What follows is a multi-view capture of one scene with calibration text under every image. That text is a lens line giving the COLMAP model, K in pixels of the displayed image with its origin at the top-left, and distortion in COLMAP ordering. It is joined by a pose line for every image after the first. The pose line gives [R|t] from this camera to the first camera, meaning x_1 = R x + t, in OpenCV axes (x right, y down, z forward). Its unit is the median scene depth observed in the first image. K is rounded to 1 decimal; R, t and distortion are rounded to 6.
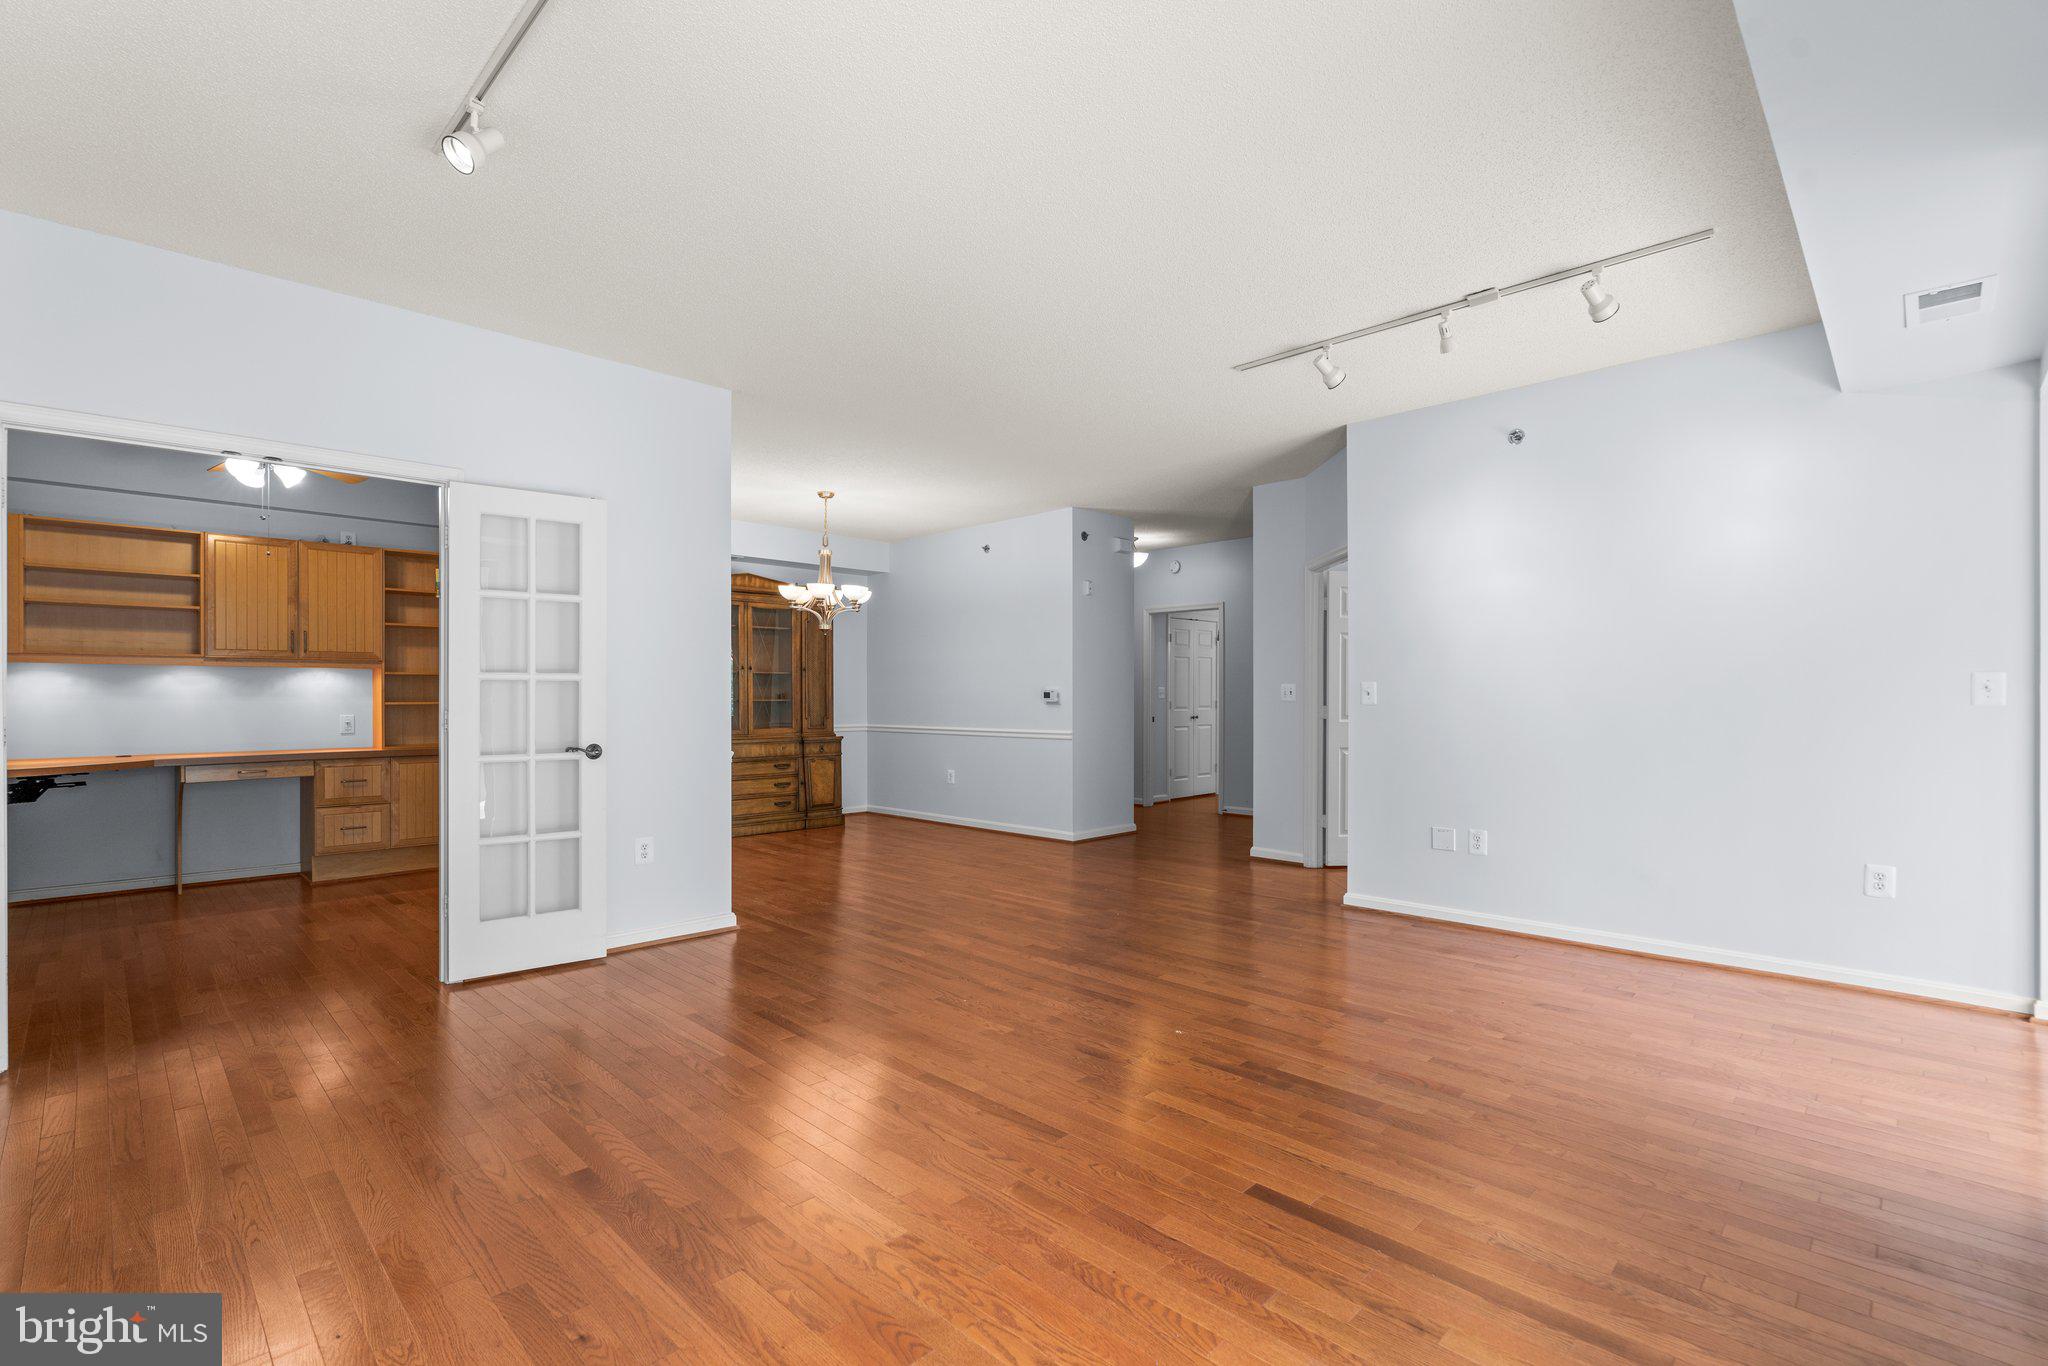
lens RADIAL K [[939.6, 0, 1030.6], [0, 939.6, 698.6], [0, 0, 1]] dist [-0.002390, 0.000126]
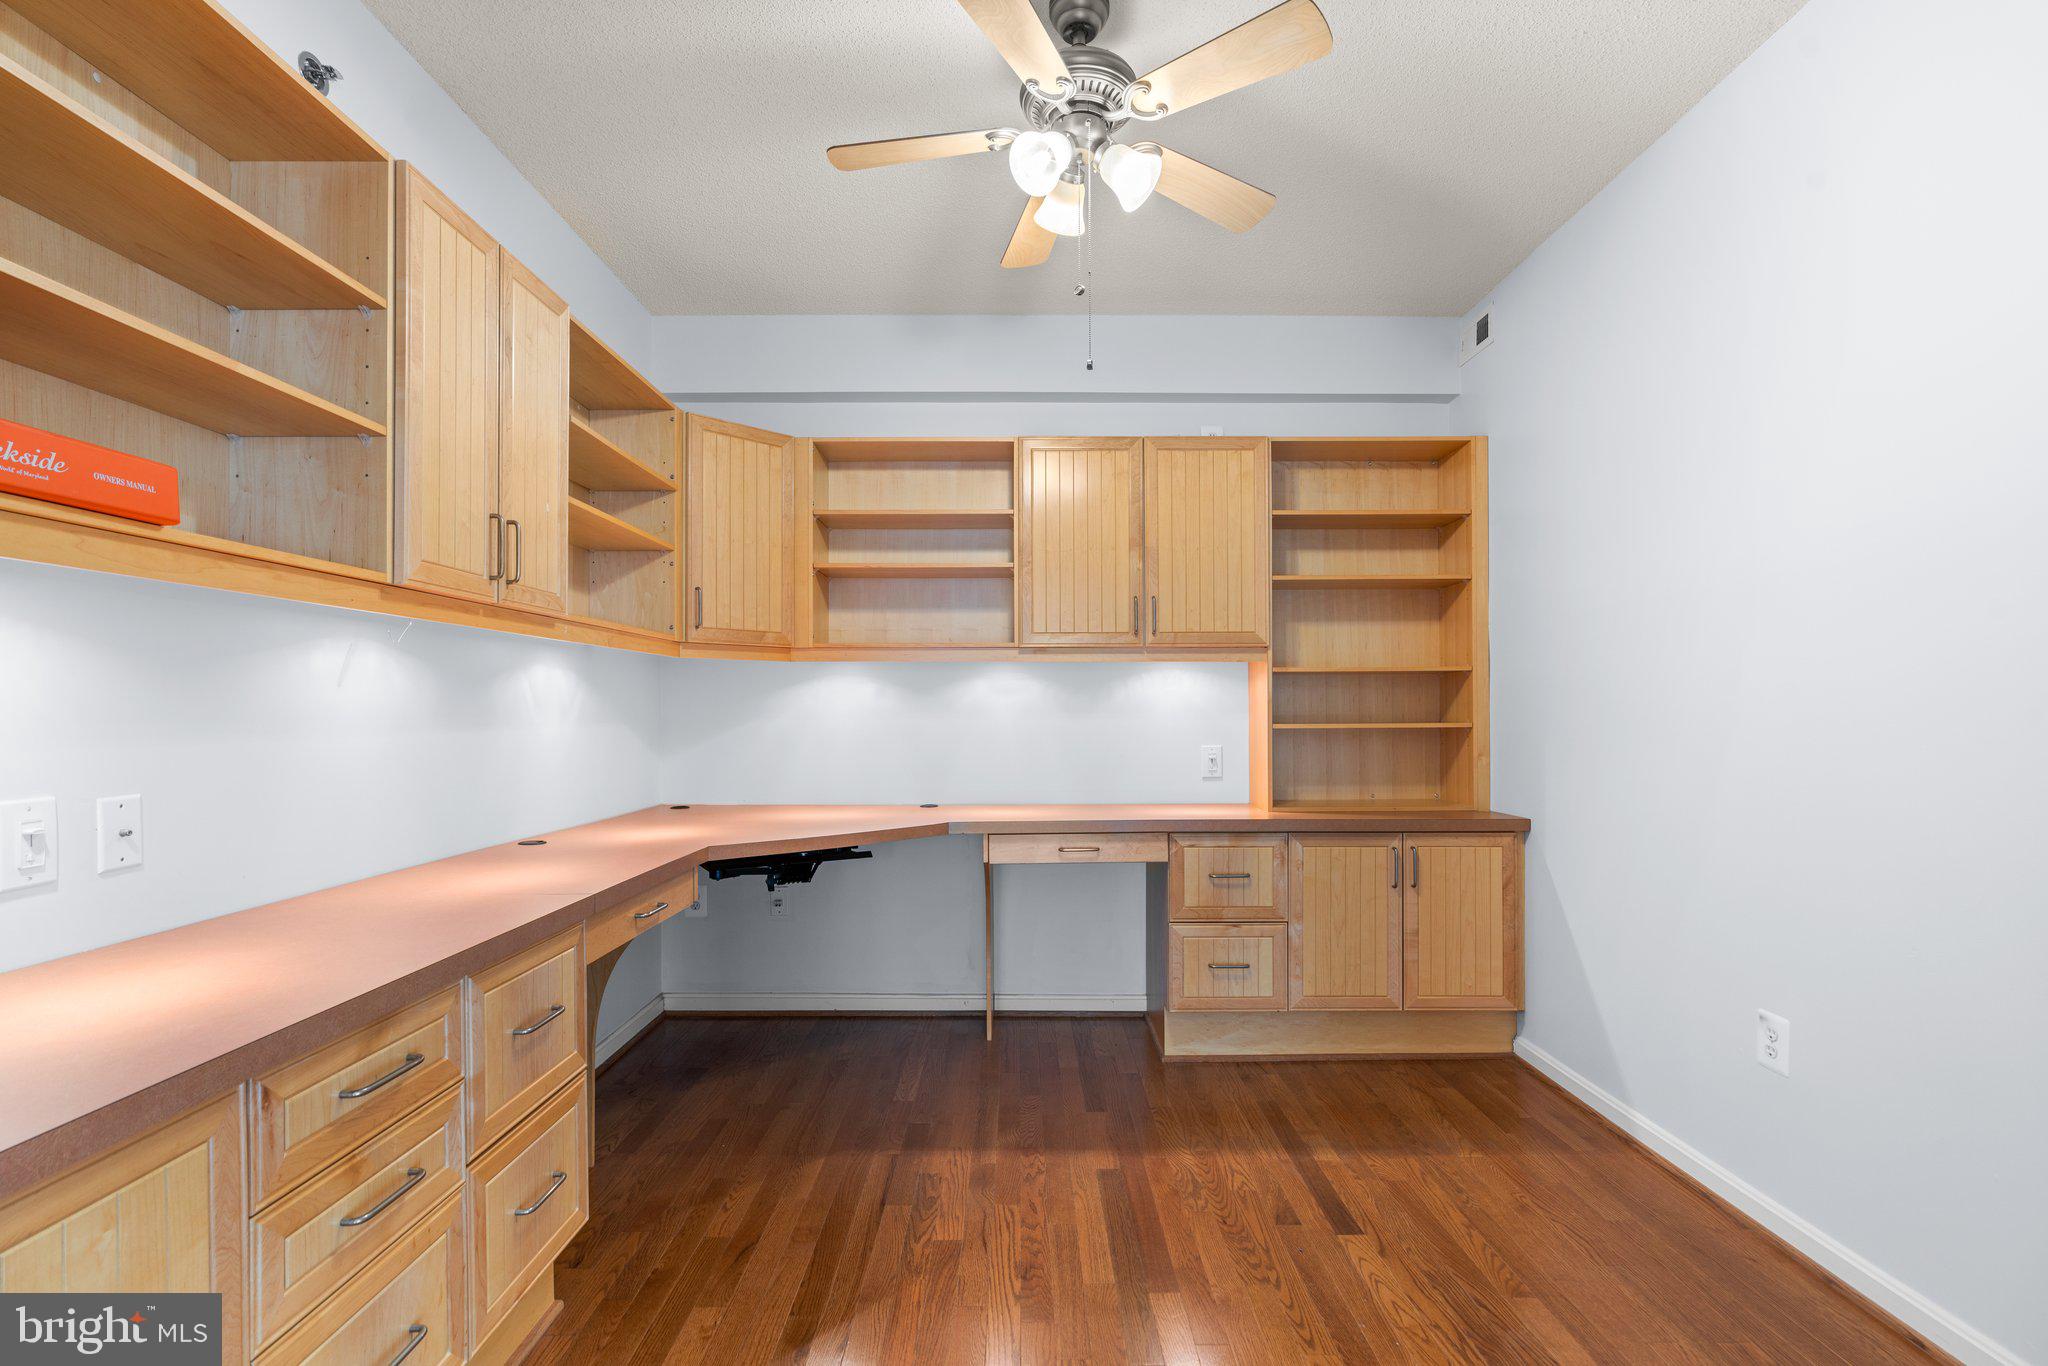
lens RADIAL K [[939.6, 0, 1030.6], [0, 939.6, 698.6], [0, 0, 1]] dist [-0.002390, 0.000126]
pose [[0.712253, -0.008236, -0.701874, -0.438180], [-0.000660, 0.999923, -0.012403, -0.004203], [0.701922, 0.009297, 0.712193, 0.556703]]
